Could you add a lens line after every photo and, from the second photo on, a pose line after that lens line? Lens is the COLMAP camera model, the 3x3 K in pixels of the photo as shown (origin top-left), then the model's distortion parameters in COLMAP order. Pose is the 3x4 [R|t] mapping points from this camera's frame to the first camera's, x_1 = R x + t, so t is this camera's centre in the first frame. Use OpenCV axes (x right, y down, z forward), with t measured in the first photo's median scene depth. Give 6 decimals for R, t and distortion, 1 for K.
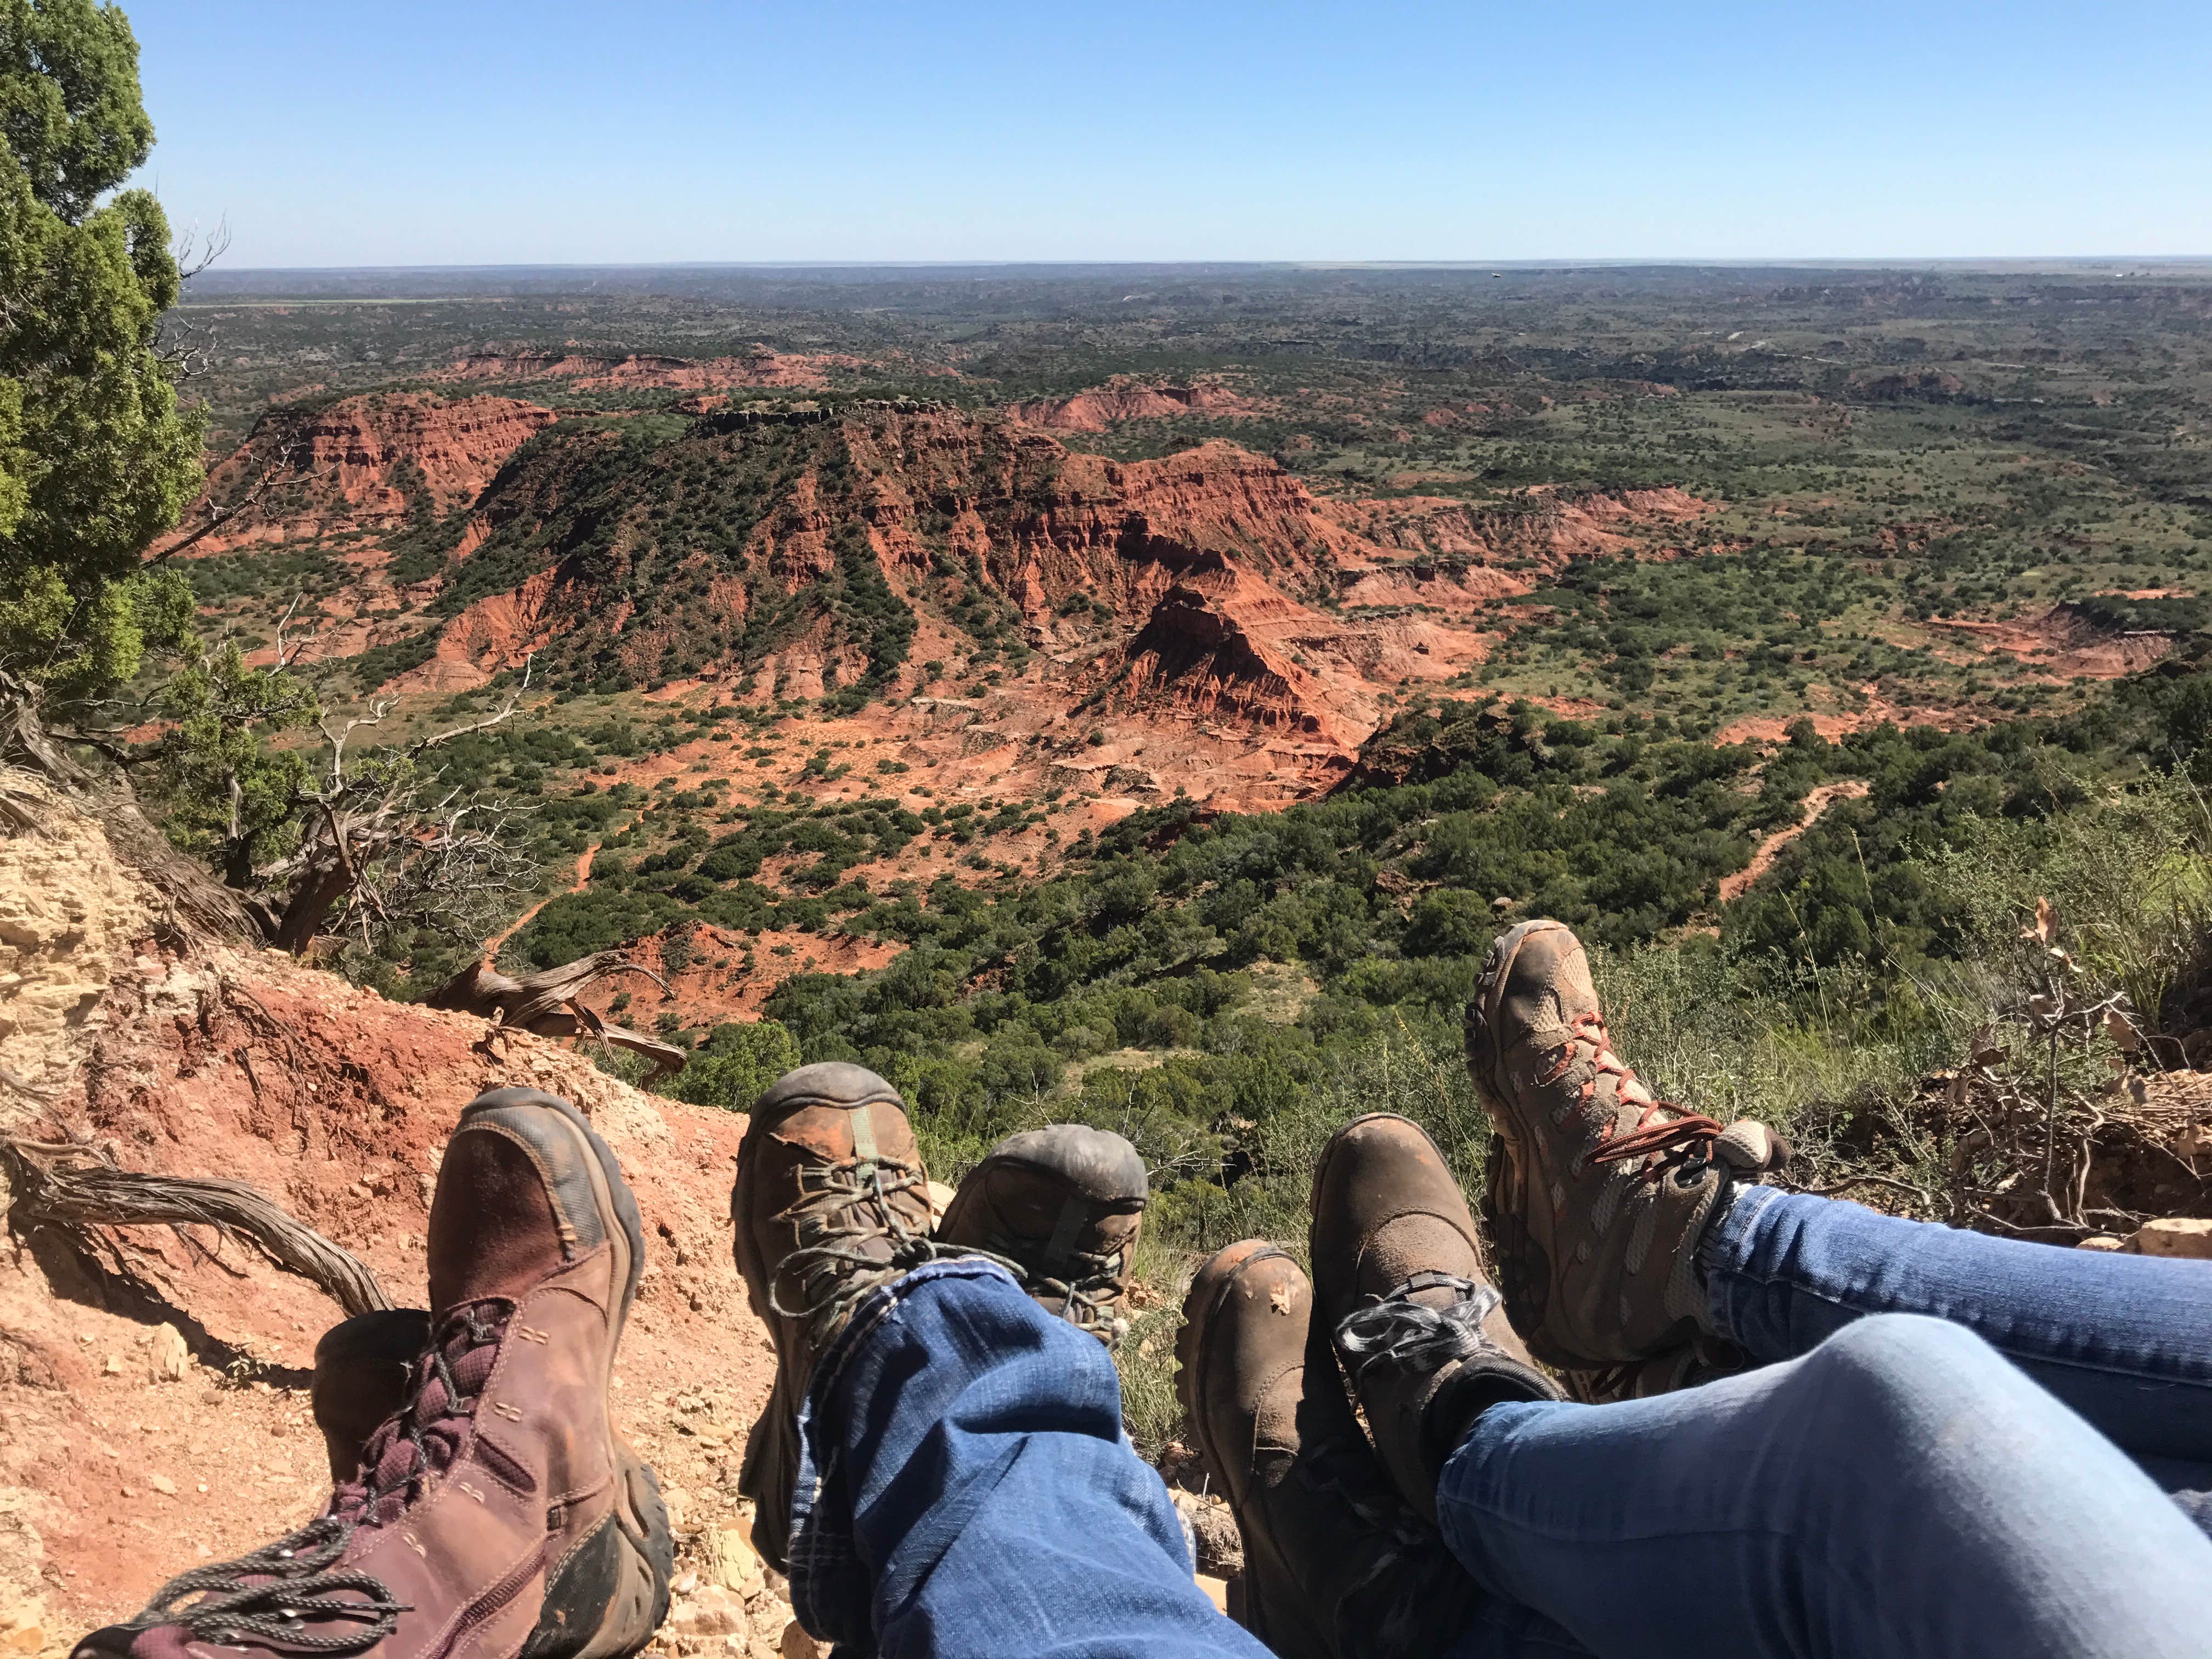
lens RADIAL K [[1686.6, 0, 1106.0], [0, 1686.6, 829.5], [0, 0, 1]] dist [0.005997, -0.140406]
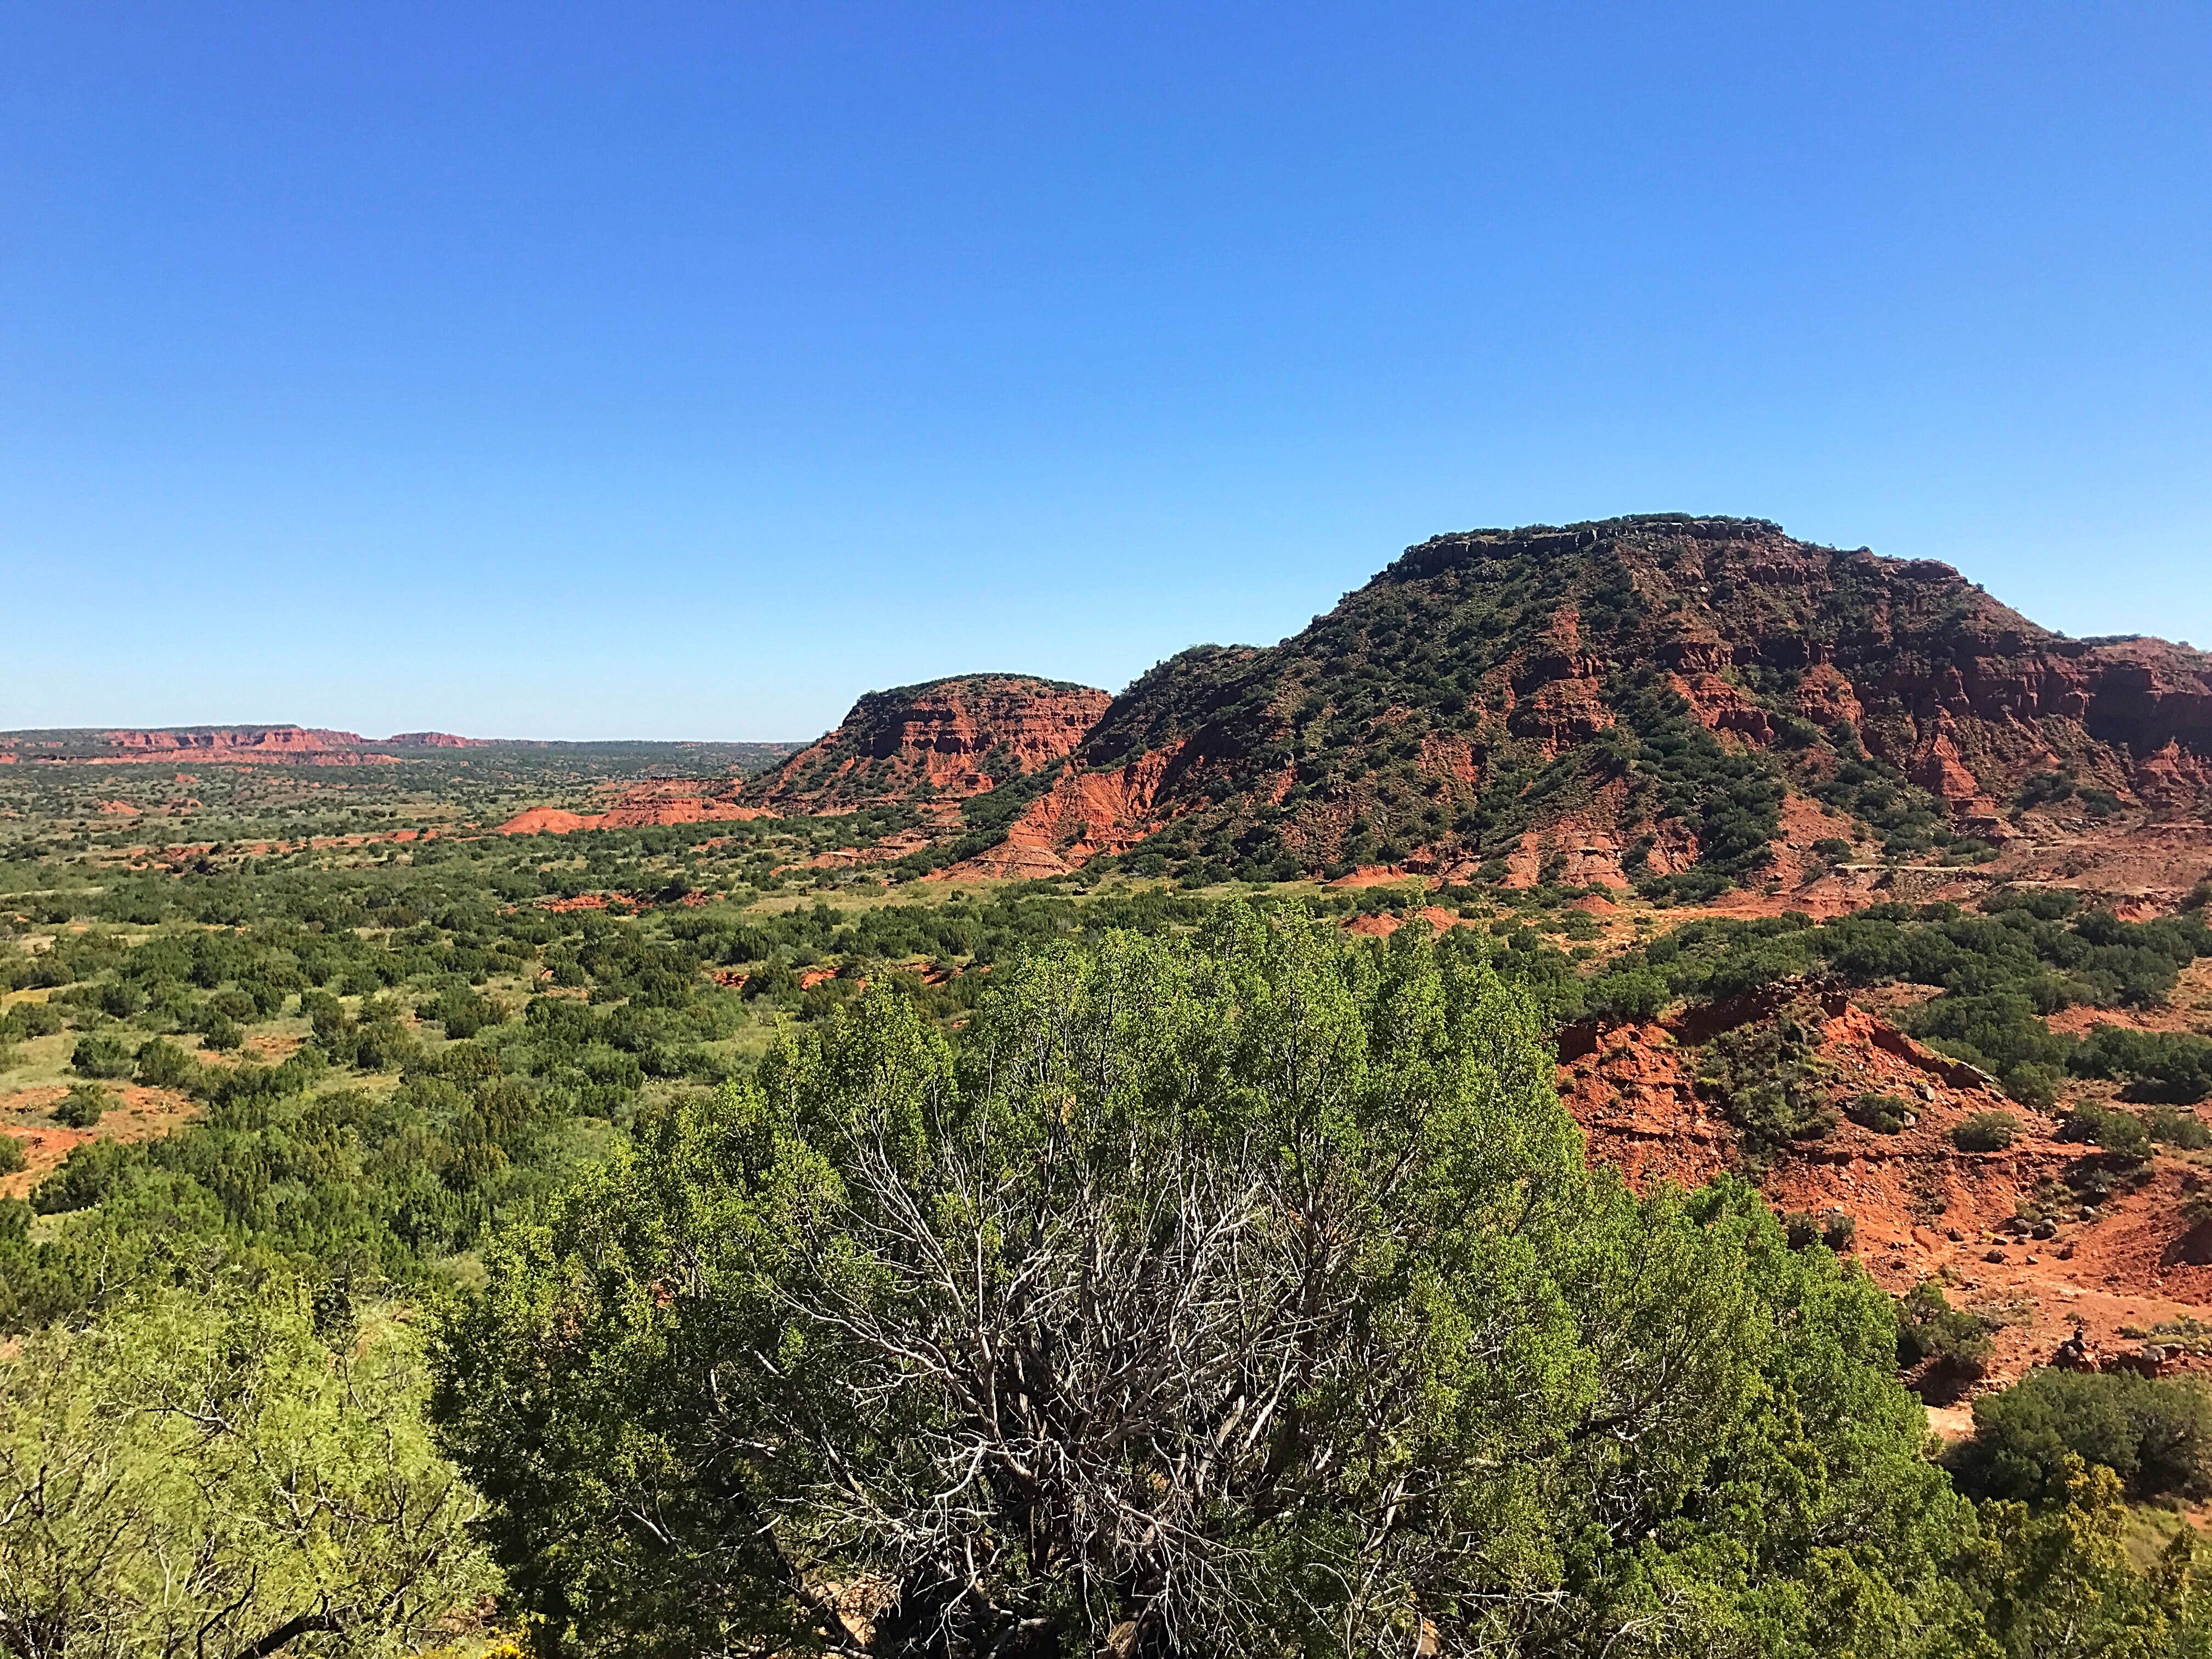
lens RADIAL K [[1786.9, 0, 1106.0], [0, 1786.9, 829.5], [0, 0, 1]] dist [-0.004496, -0.015659]
pose [[0.945359, 0.013459, -0.325752, -0.121860], [-0.092493, 0.969168, -0.228382, 0.049129], [0.312635, 0.246033, 0.917457, 0.338610]]
